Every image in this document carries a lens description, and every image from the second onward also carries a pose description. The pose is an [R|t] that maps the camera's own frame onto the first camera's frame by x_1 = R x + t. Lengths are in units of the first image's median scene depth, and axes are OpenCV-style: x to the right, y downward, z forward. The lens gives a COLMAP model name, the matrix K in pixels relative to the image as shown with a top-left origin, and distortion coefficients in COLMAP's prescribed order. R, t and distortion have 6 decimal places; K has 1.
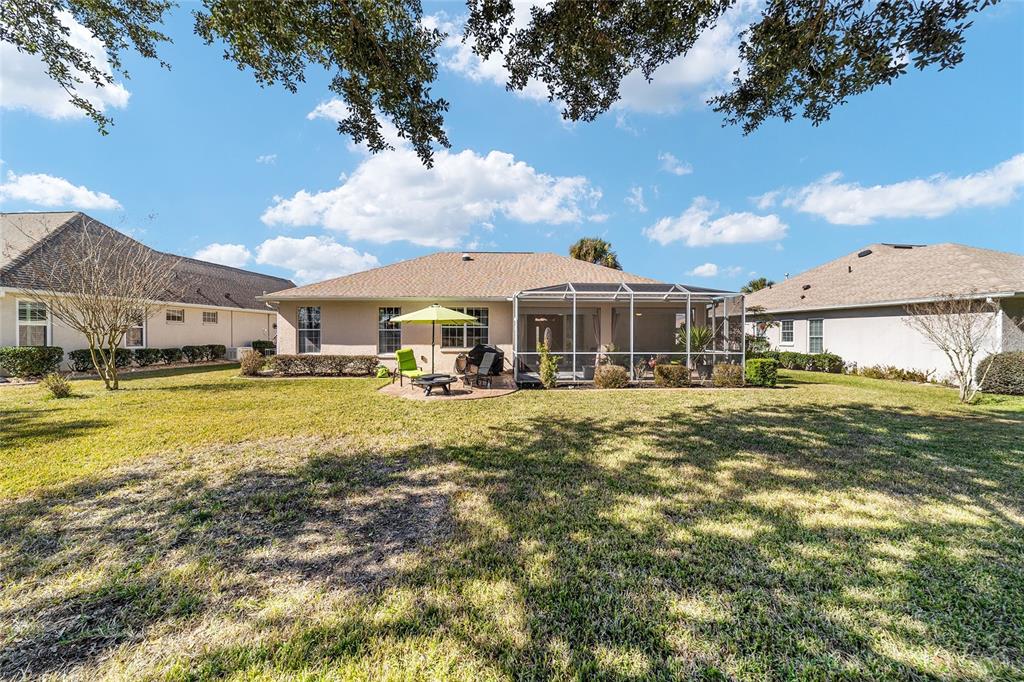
lens RADIAL K [[391.7, 0, 513.8], [0, 391.7, 340.9], [0, 0, 1]] dist [-0.000898, 0.000213]
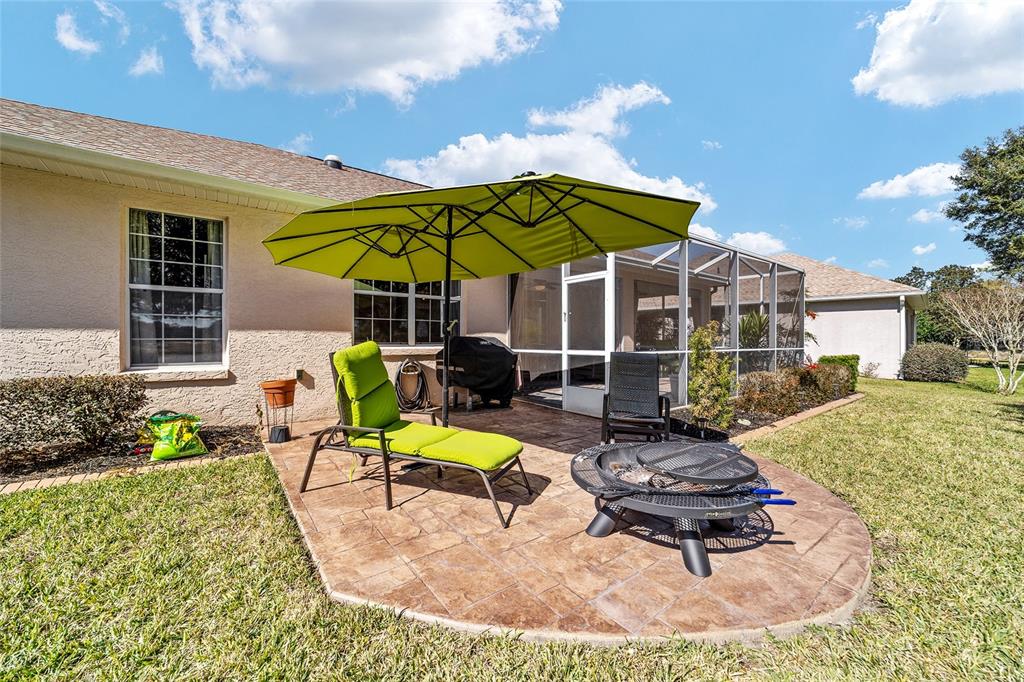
lens RADIAL K [[391.7, 0, 510.4], [0, 391.7, 341.4], [0, 0, 1]] dist [-0.000898, 0.000213]
pose [[0.813163, -0.001938, 0.582032, -0.289213], [0.001674, 0.999998, 0.000991, 0.013514], [-0.582033, 0.000168, 0.813165, 0.611421]]
